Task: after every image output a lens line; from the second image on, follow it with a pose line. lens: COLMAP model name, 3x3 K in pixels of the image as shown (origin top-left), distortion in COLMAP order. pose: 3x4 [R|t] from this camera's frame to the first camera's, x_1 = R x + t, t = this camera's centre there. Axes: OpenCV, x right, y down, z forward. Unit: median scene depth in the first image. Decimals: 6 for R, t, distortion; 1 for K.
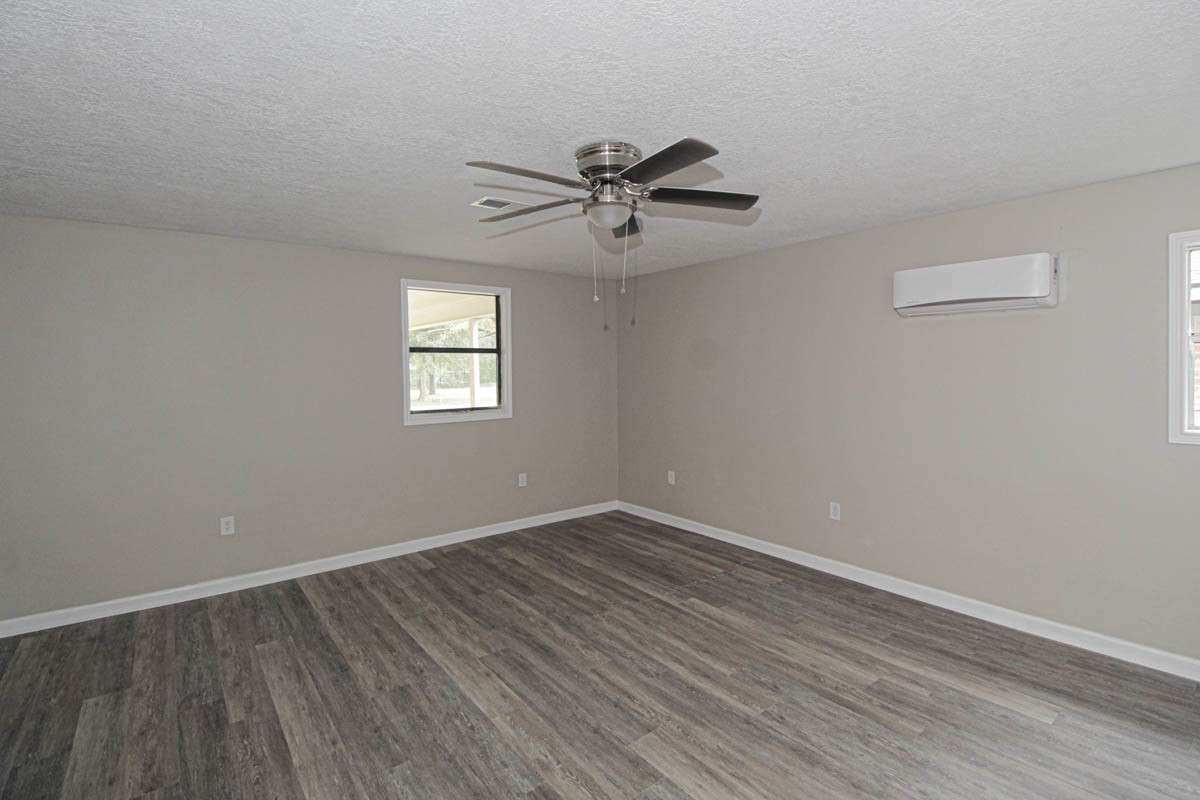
lens RADIAL K [[552.8, 0, 606.5], [0, 552.8, 380.3], [0, 0, 1]] dist [0.001435, -0.012630]
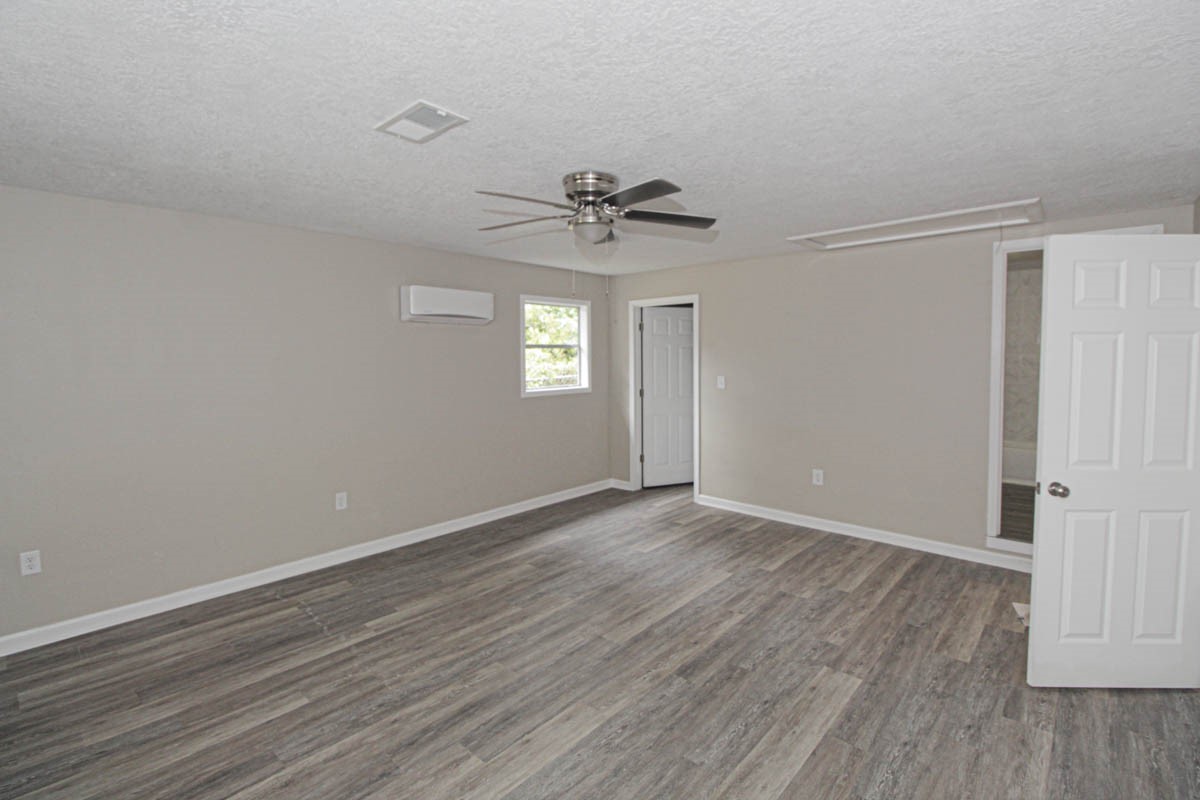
lens RADIAL K [[552.8, 0, 606.5], [0, 552.8, 380.3], [0, 0, 1]] dist [0.001435, -0.012630]
pose [[-0.171206, -0.032034, 0.984714, -0.972772], [0.034916, 0.998646, 0.038558, -0.016309], [-0.984616, 0.040983, -0.169856, 0.967728]]
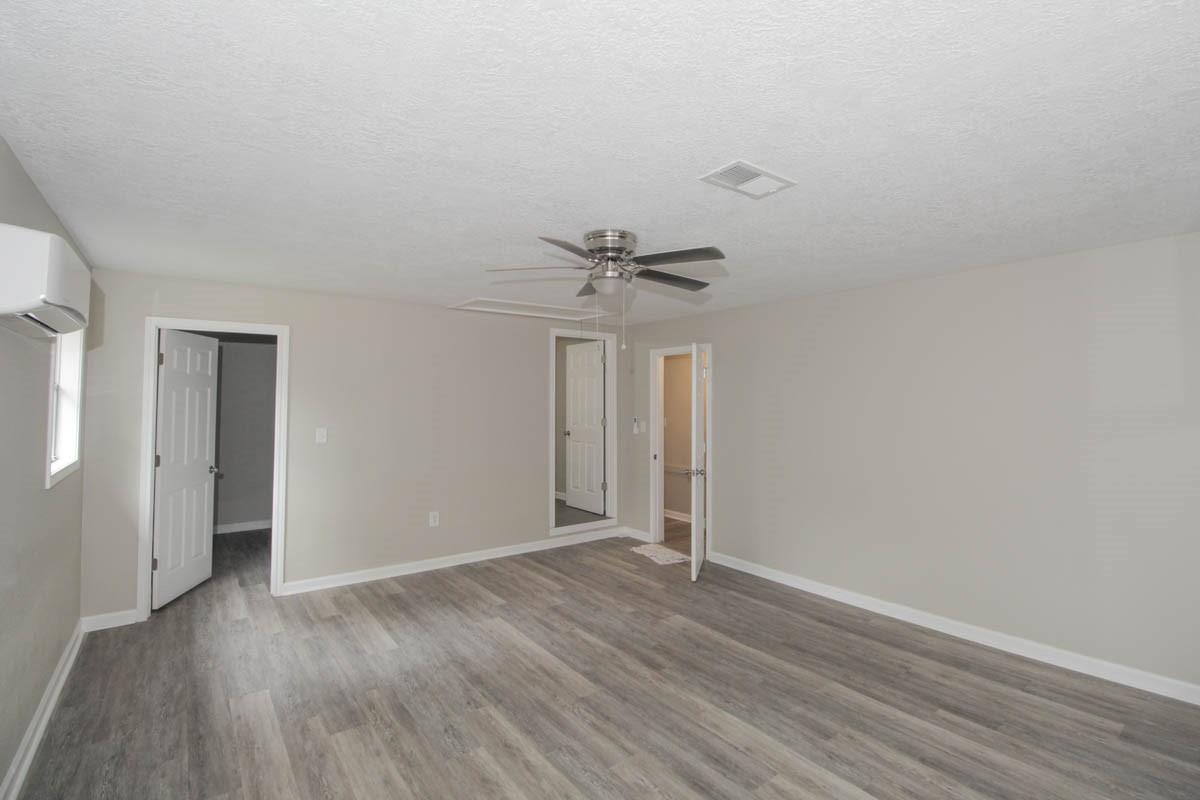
lens RADIAL K [[552.8, 0, 606.5], [0, 552.8, 380.3], [0, 0, 1]] dist [0.001435, -0.012630]
pose [[-0.999689, 0.011379, 0.022203, -0.010528], [0.011180, 0.999896, -0.009070, -0.057818], [-0.022304, -0.008819, -0.999712, 1.841403]]
